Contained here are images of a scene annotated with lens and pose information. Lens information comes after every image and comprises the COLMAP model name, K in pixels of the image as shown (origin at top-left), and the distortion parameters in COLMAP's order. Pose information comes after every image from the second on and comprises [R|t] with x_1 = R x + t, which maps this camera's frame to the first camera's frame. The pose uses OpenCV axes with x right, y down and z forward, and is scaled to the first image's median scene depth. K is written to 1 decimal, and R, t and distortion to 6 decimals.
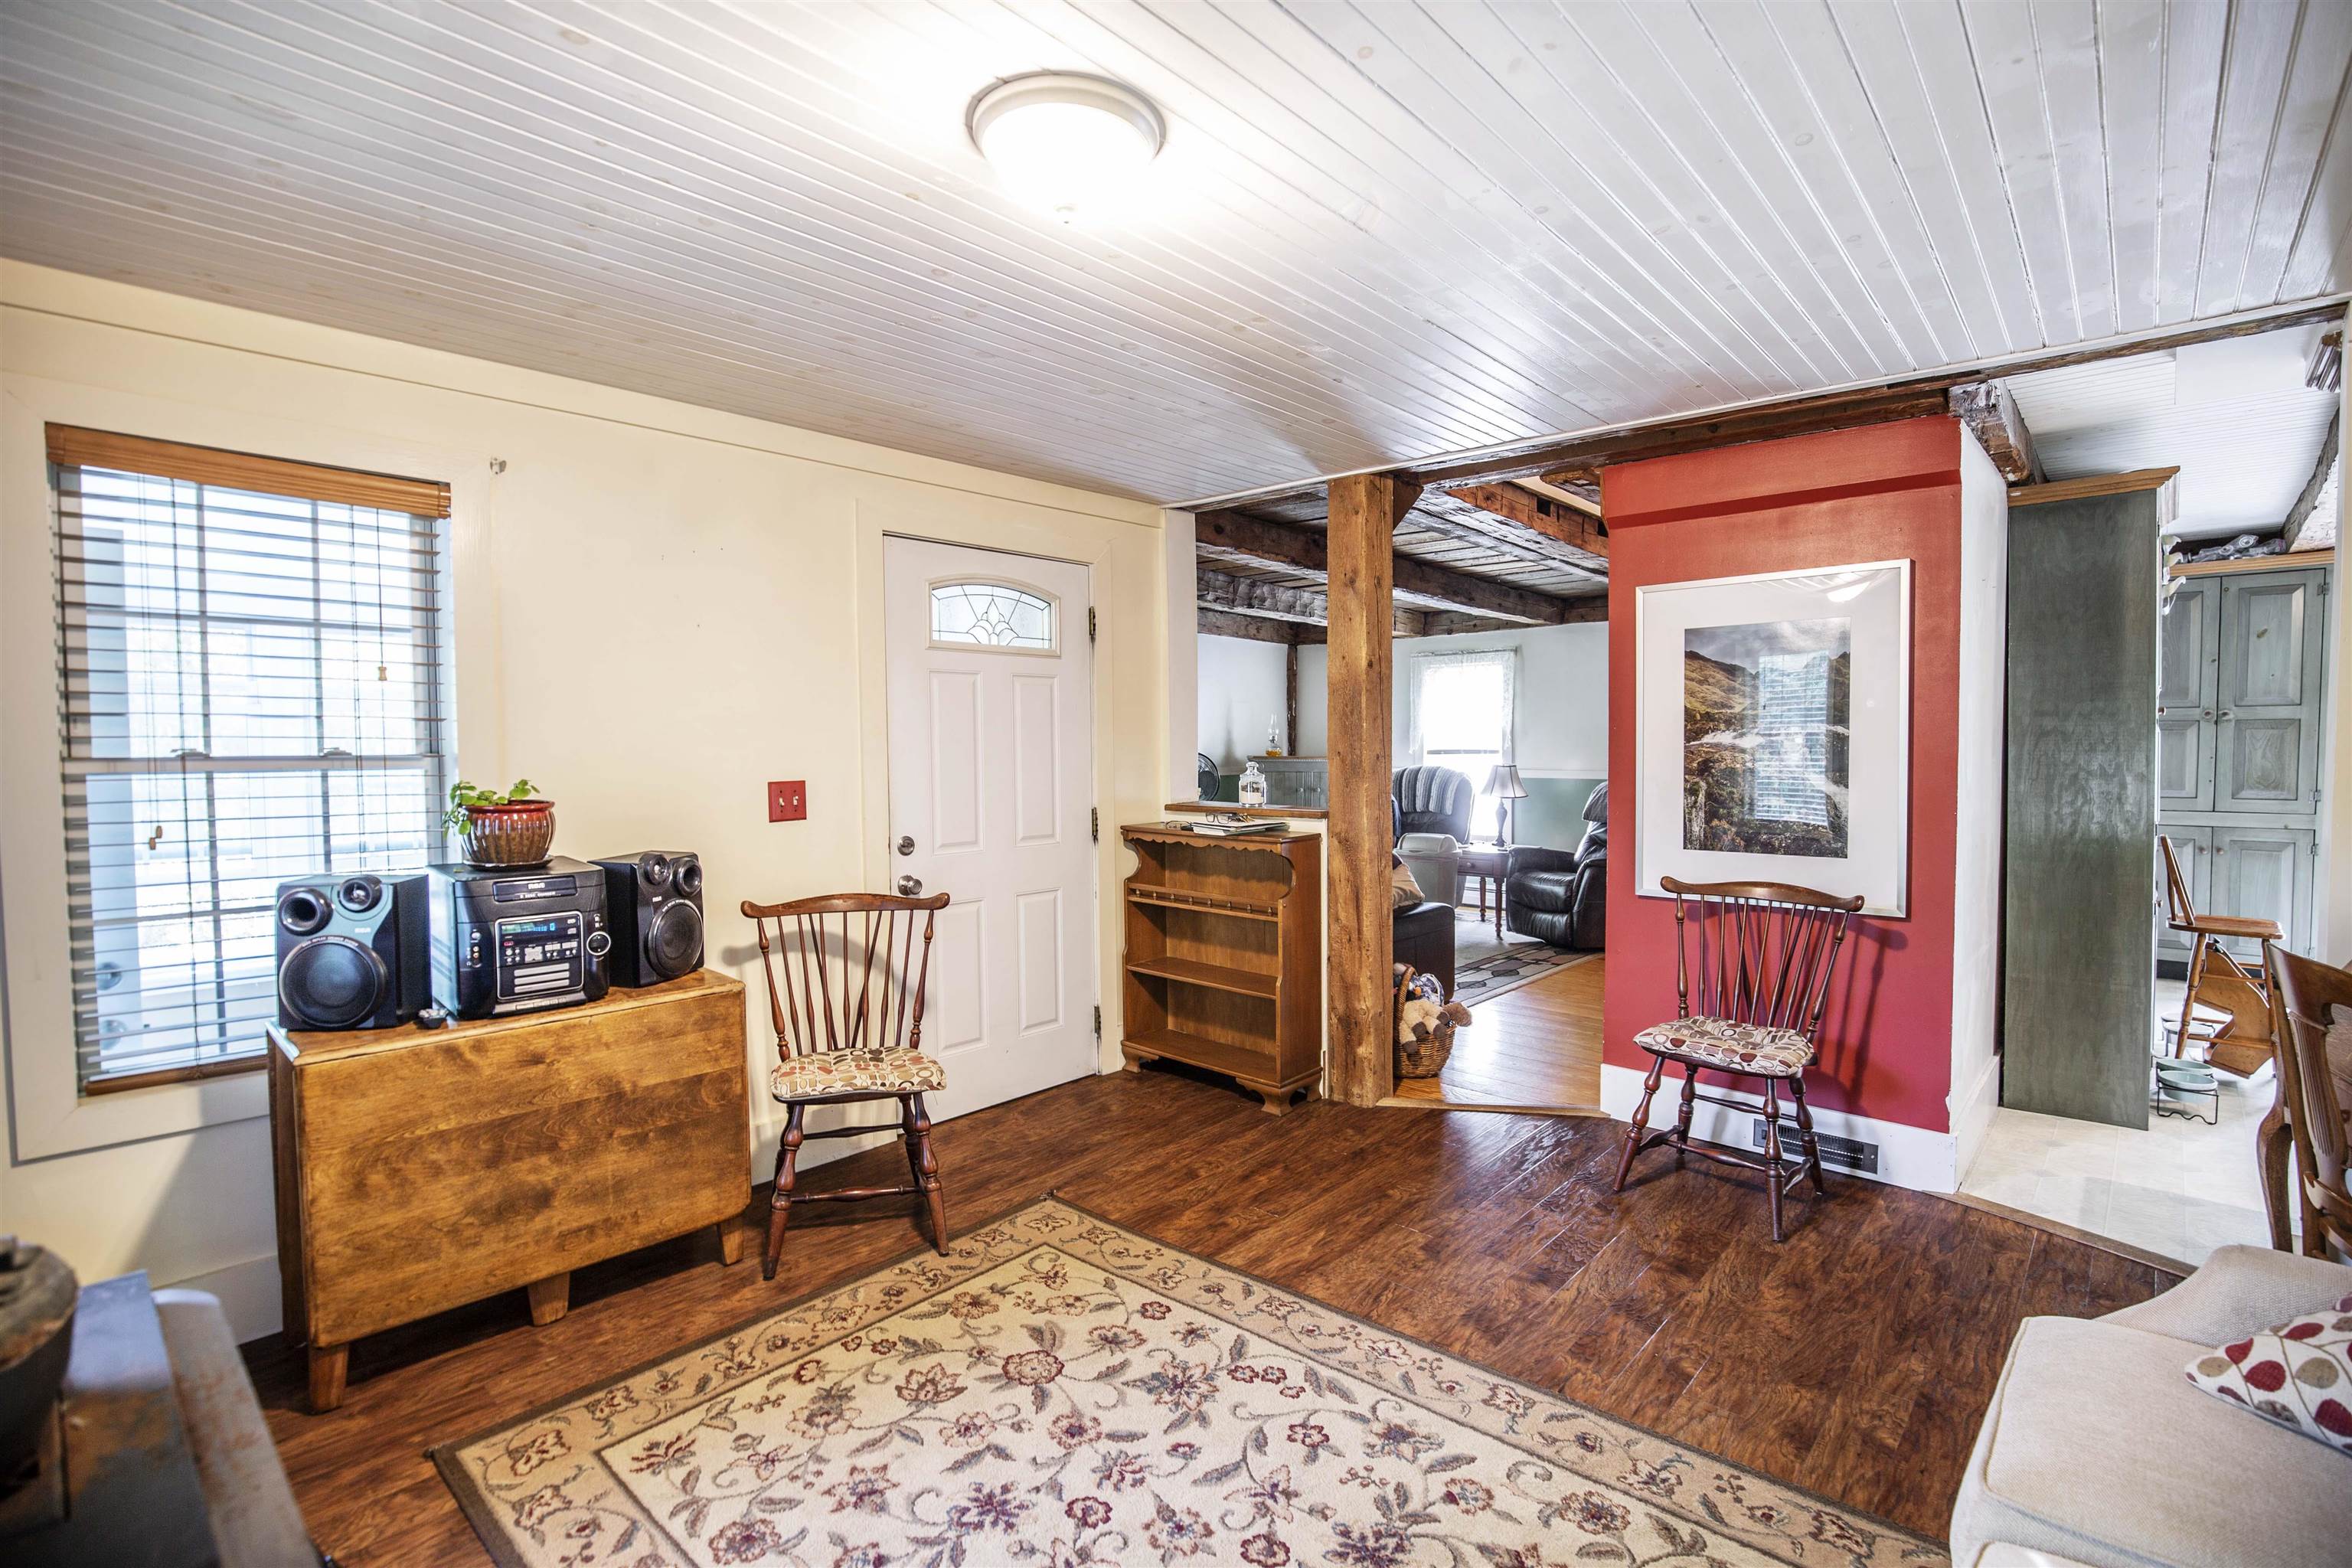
lens RADIAL K [[1074.5, 0, 1176.3], [0, 1074.5, 789.9], [0, 0, 1]] dist [-0.034210, 0.007603]
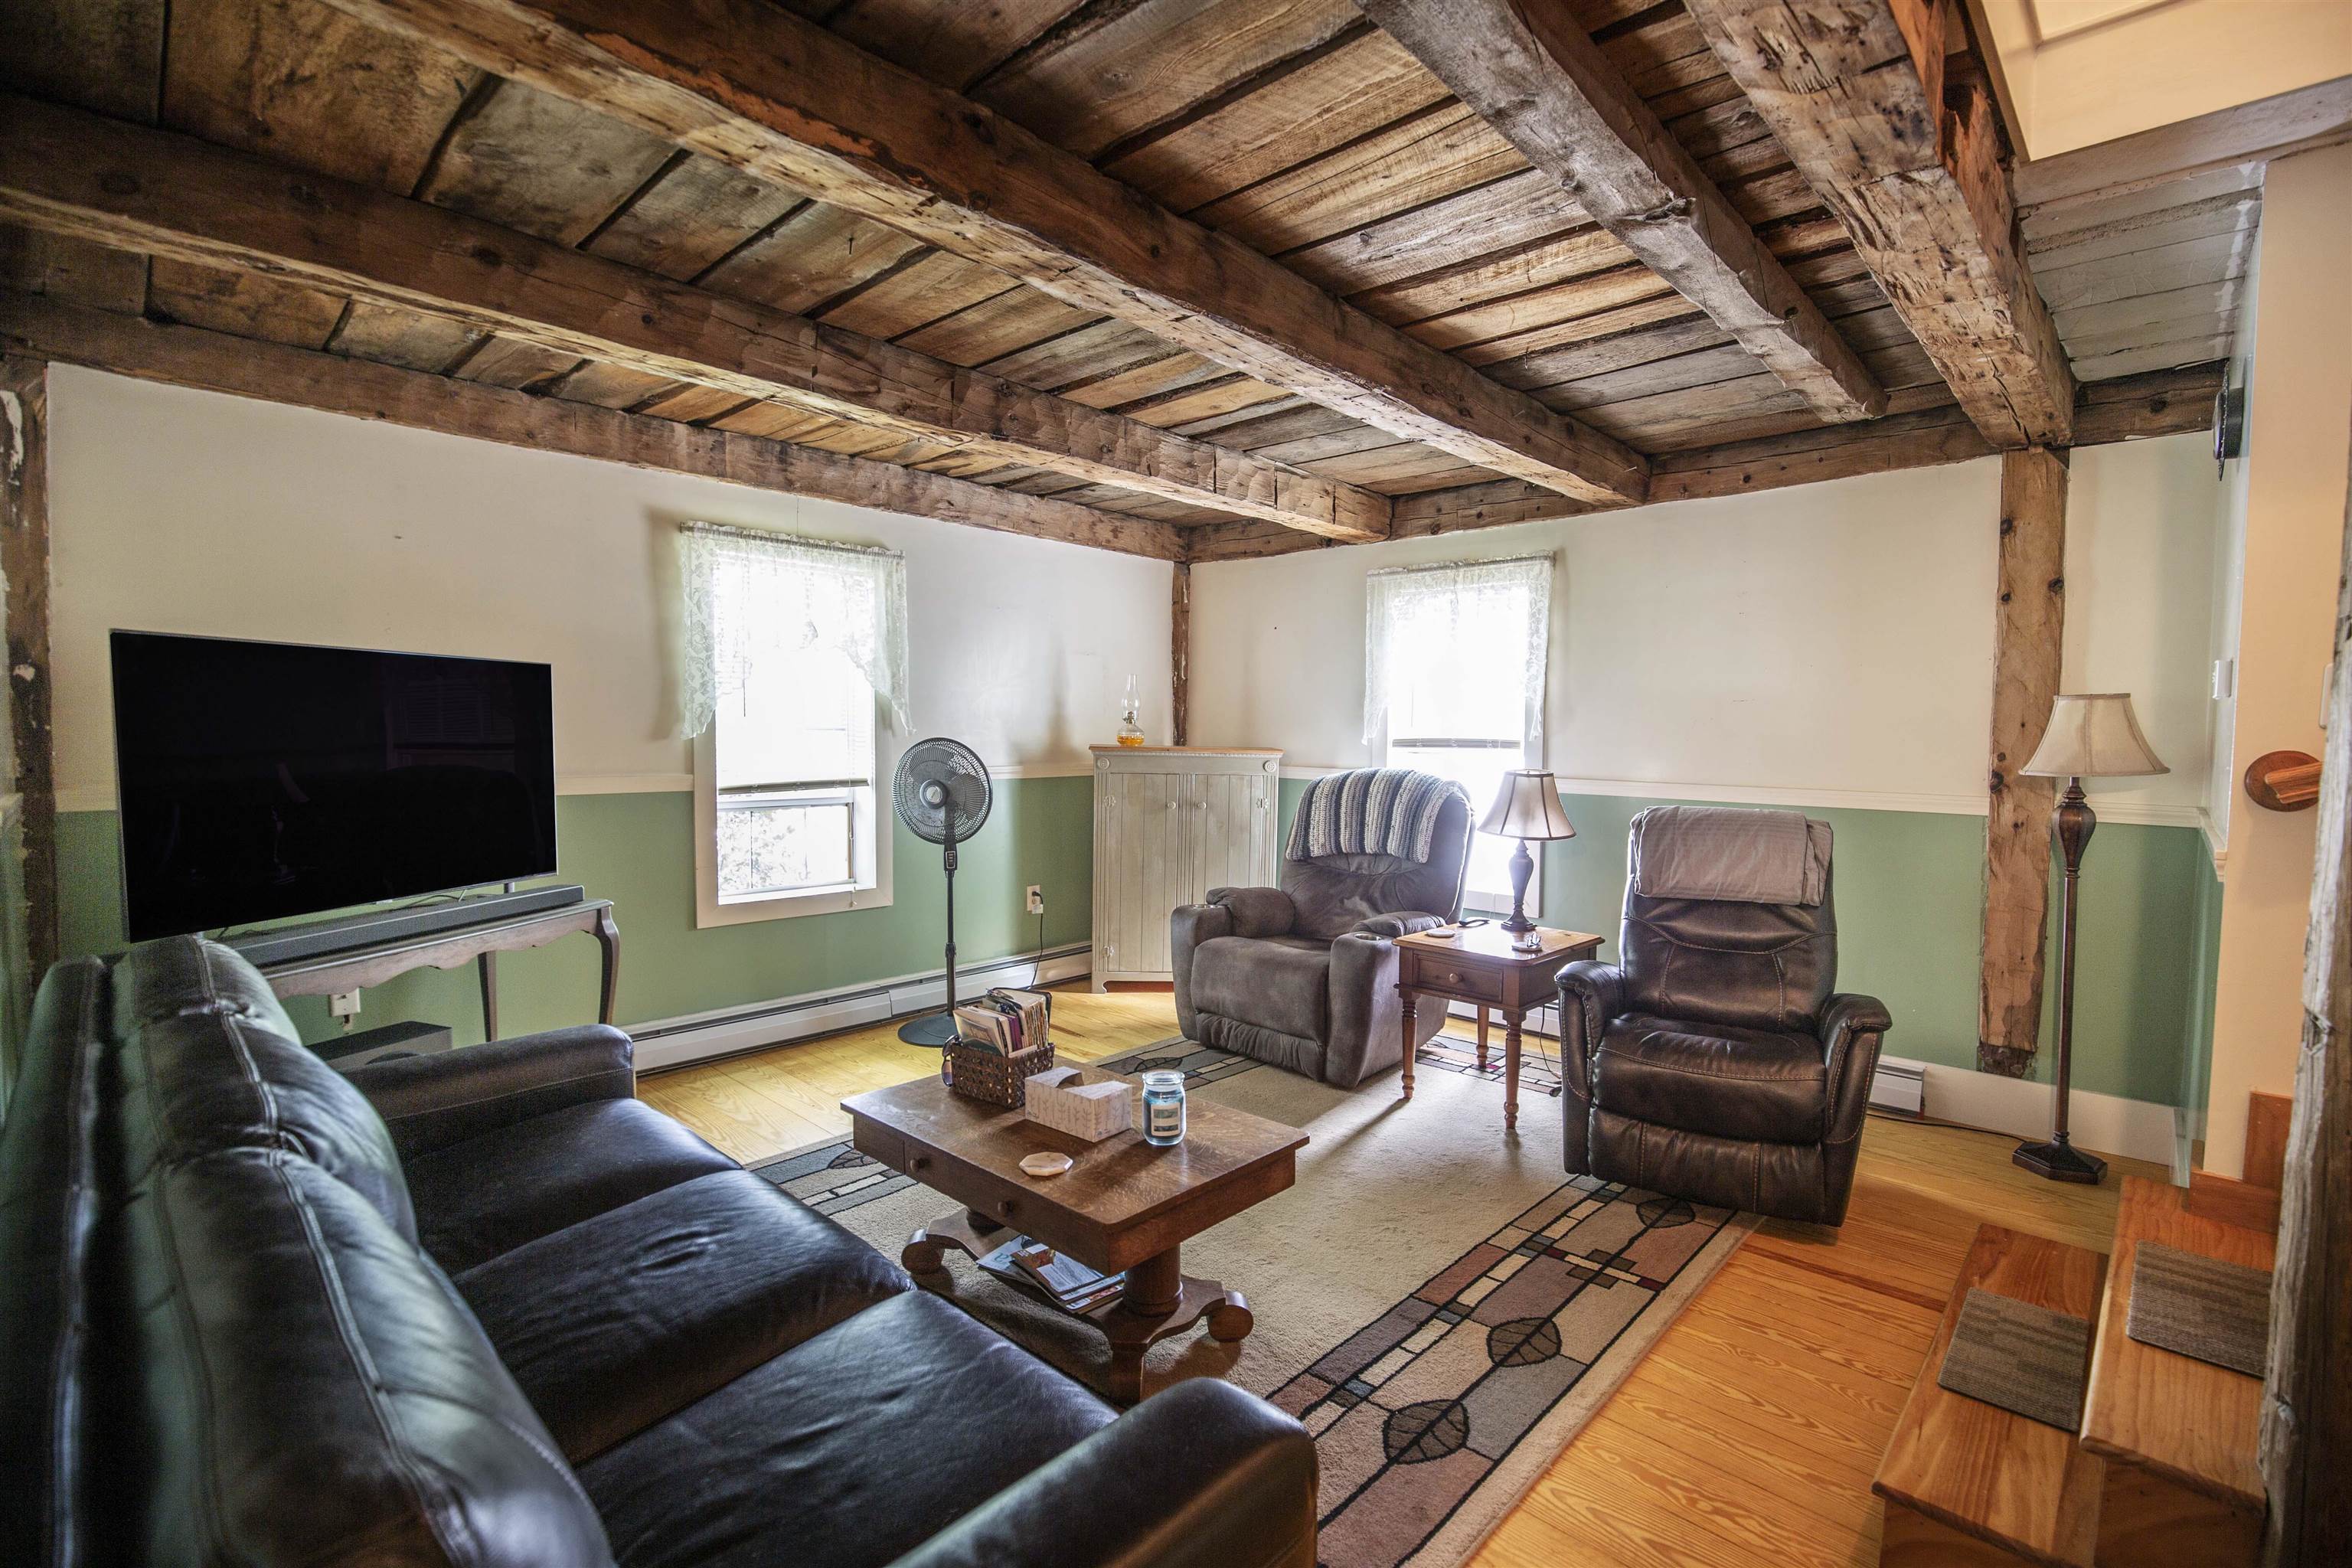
lens RADIAL K [[1074.5, 0, 1176.8], [0, 1074.5, 784.3], [0, 0, 1]] dist [-0.034210, 0.007603]
pose [[0.999795, 0.013861, -0.014755, 0.145548], [-0.013623, 0.999777, 0.016107, -0.023742], [0.014975, -0.015903, 0.999761, 0.487030]]
